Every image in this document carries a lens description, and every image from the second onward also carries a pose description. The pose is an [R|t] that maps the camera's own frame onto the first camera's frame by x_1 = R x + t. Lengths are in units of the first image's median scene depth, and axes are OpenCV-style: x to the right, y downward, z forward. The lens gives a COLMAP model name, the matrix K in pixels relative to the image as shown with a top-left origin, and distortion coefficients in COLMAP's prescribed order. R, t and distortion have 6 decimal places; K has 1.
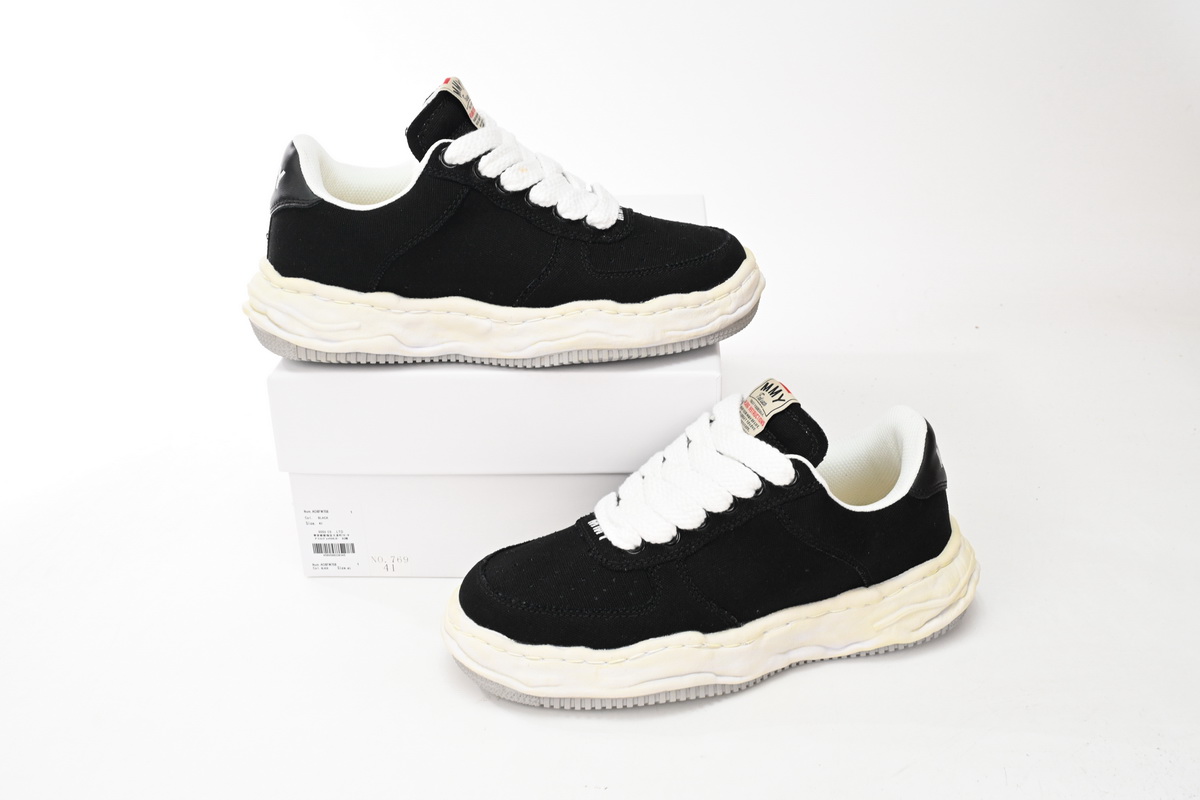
lens RADIAL K [[1237.0, 0, 591.2], [0, 1237.0, 401.2], [0, 0, 1]] dist [-0.048445, 0.000000]
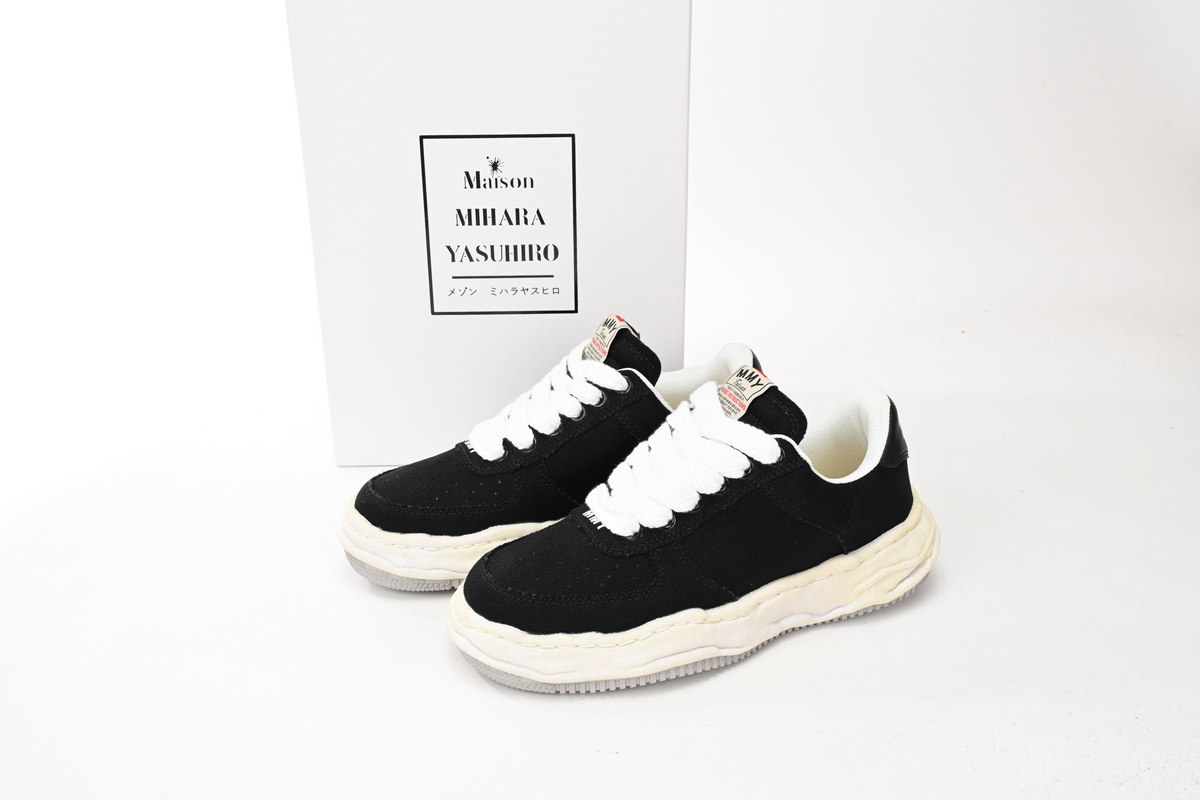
lens RADIAL K [[1237.0, 0, 594.3], [0, 1237.0, 400.9], [0, 0, 1]] dist [-0.048445, 0.000000]
pose [[0.988643, -0.063427, 0.136246, -0.130410], [0.064654, 0.997897, -0.004595, 0.008680], [-0.135668, 0.013351, 0.990664, -0.033873]]
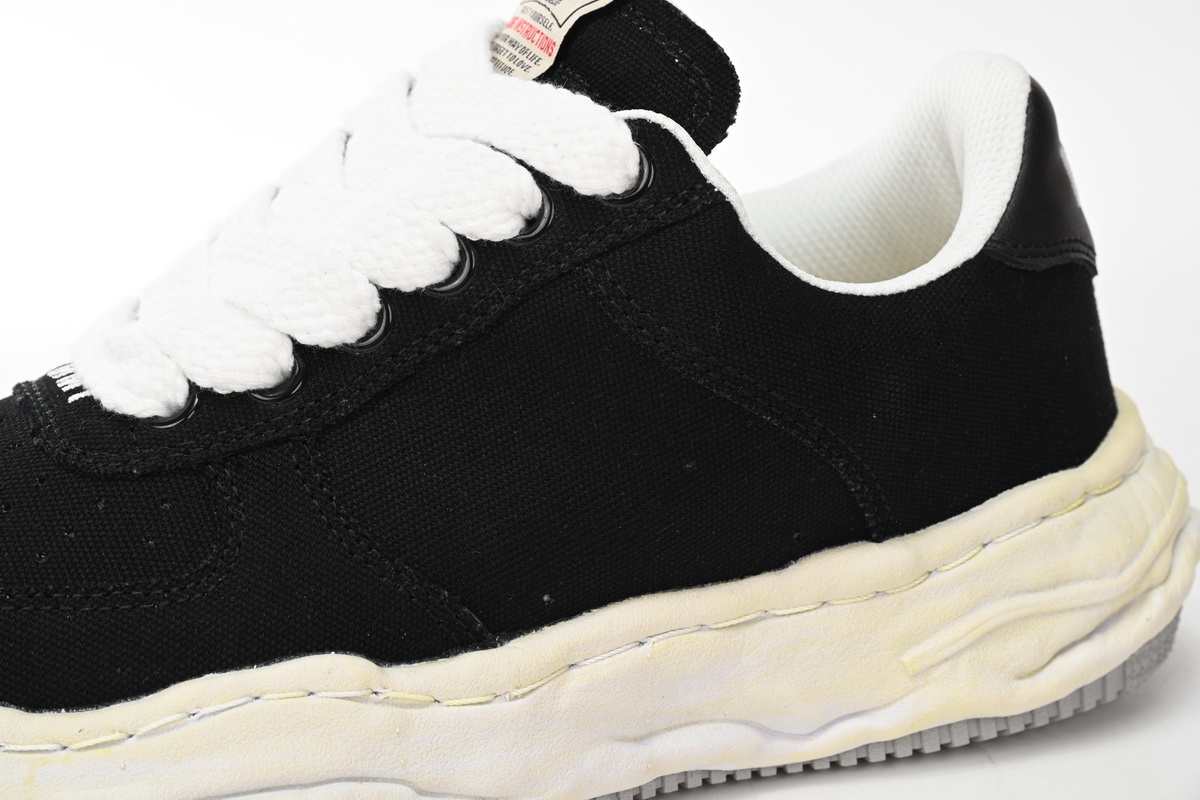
lens RADIAL K [[2390.1, 0, 605.8], [0, 2390.1, 398.4], [0, 0, 1]] dist [-0.039281, 0.000000]
pose [[0.997107, -0.014243, 0.074671, 0.101734], [0.024680, 0.989733, -0.140779, 0.202949], [-0.071899, 0.142215, 0.987221, 0.356213]]
